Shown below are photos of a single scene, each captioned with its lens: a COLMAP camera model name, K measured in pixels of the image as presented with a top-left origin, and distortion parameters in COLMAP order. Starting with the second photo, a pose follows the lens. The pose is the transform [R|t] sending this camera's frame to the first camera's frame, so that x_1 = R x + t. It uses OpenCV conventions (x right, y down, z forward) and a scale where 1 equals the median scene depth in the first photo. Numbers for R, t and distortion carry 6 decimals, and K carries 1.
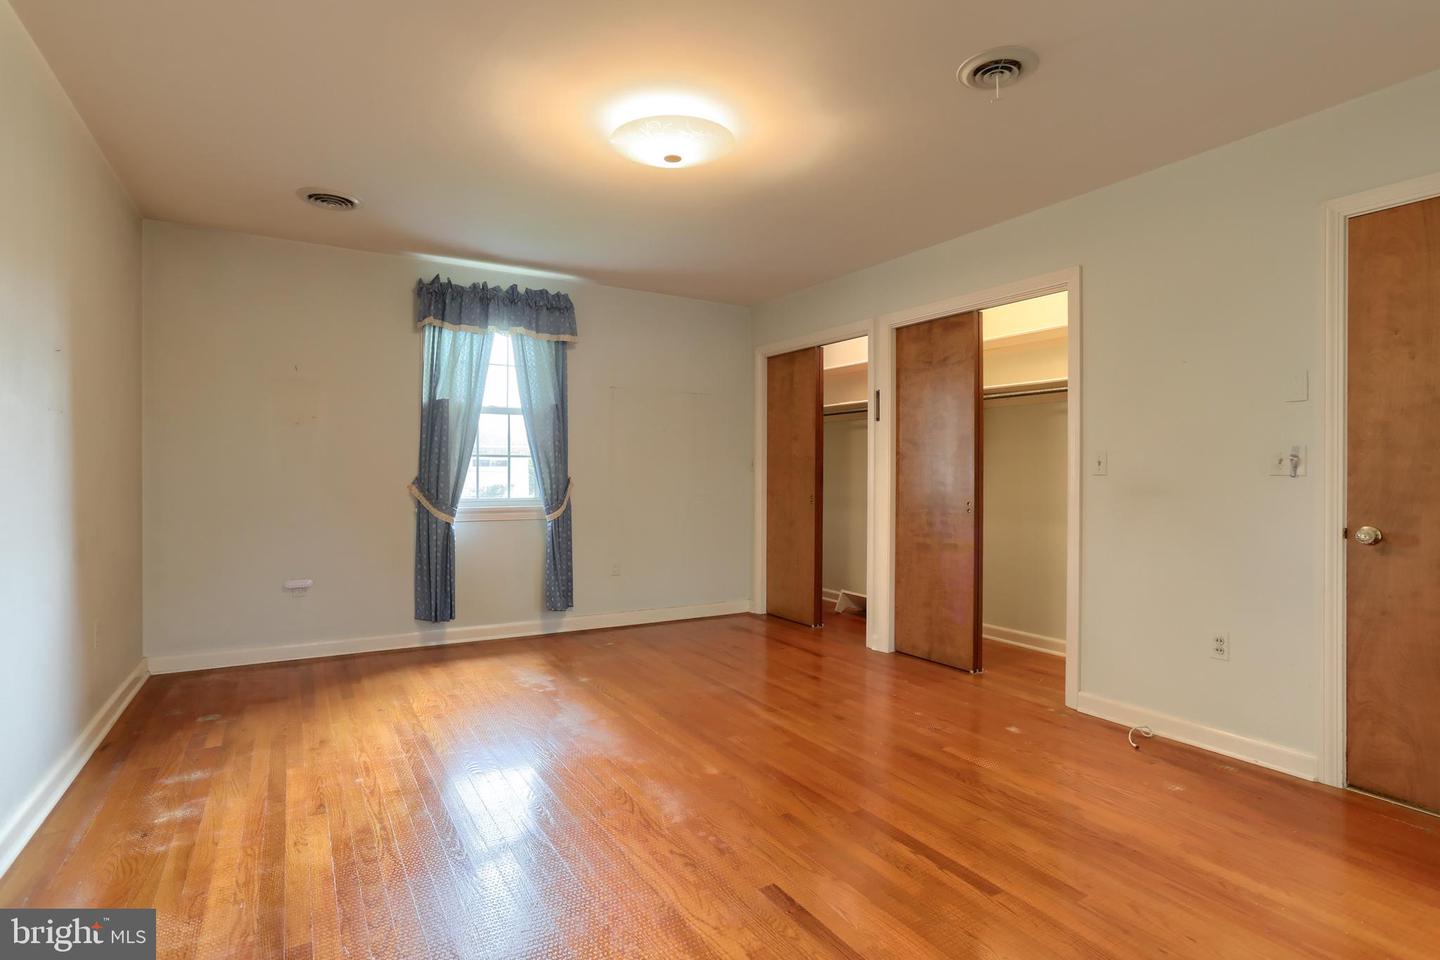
lens RADIAL K [[719.5, 0, 731.8], [0, 719.5, 478.9], [0, 0, 1]] dist [-0.041079, 0.031450]
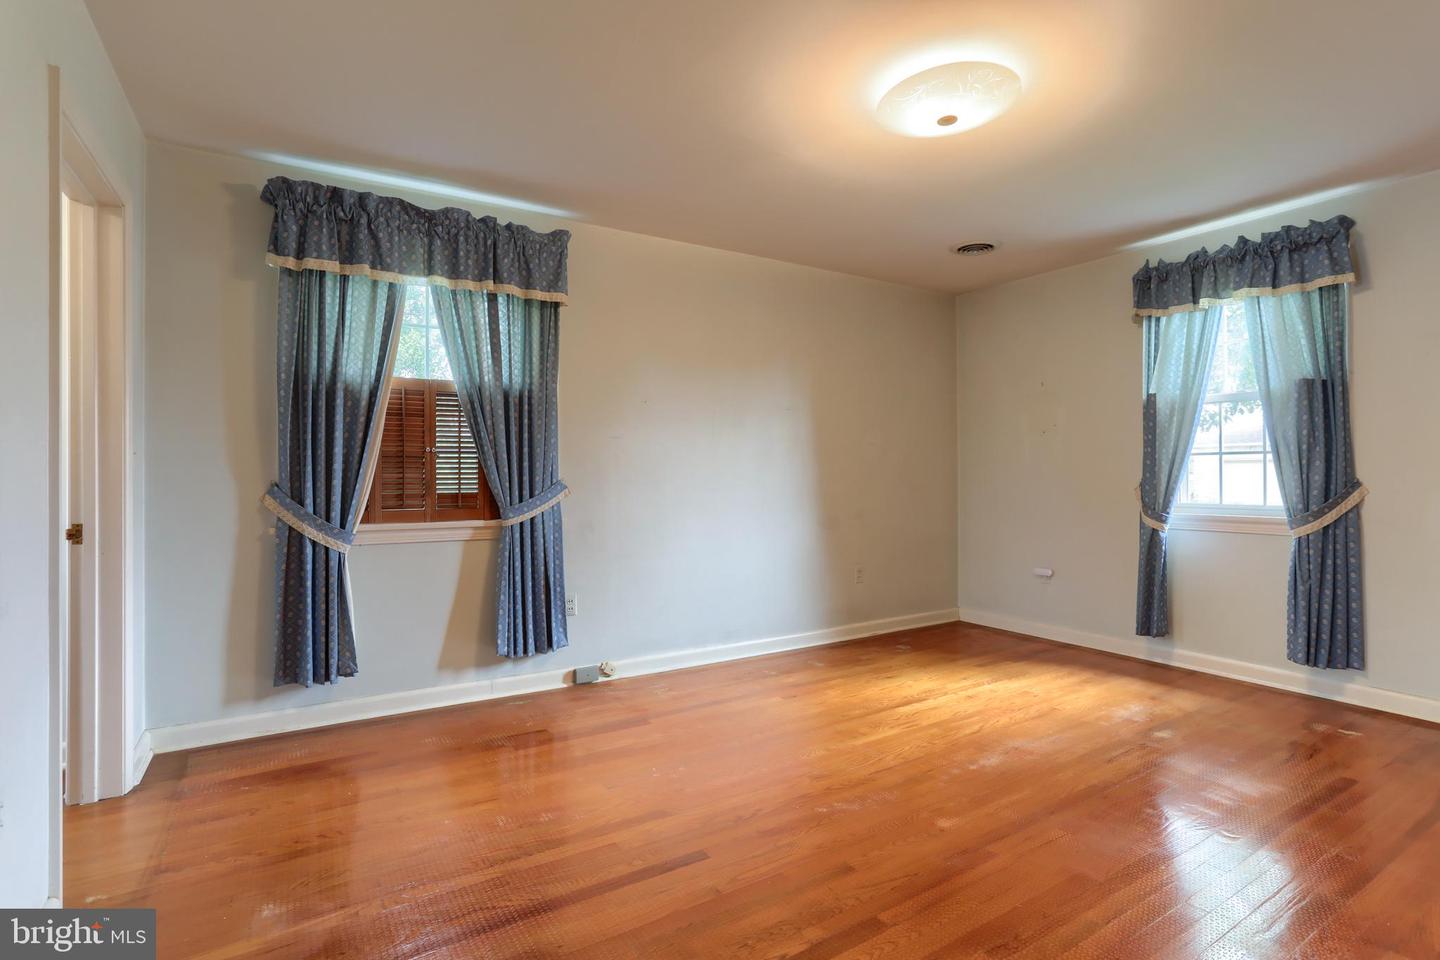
lens RADIAL K [[719.5, 0, 731.8], [0, 719.5, 478.9], [0, 0, 1]] dist [-0.041079, 0.031450]
pose [[0.012435, -0.000678, -0.999922, 0.494481], [-0.001913, 0.999998, -0.000702, -0.000921], [0.999921, 0.001921, 0.012434, 0.442582]]
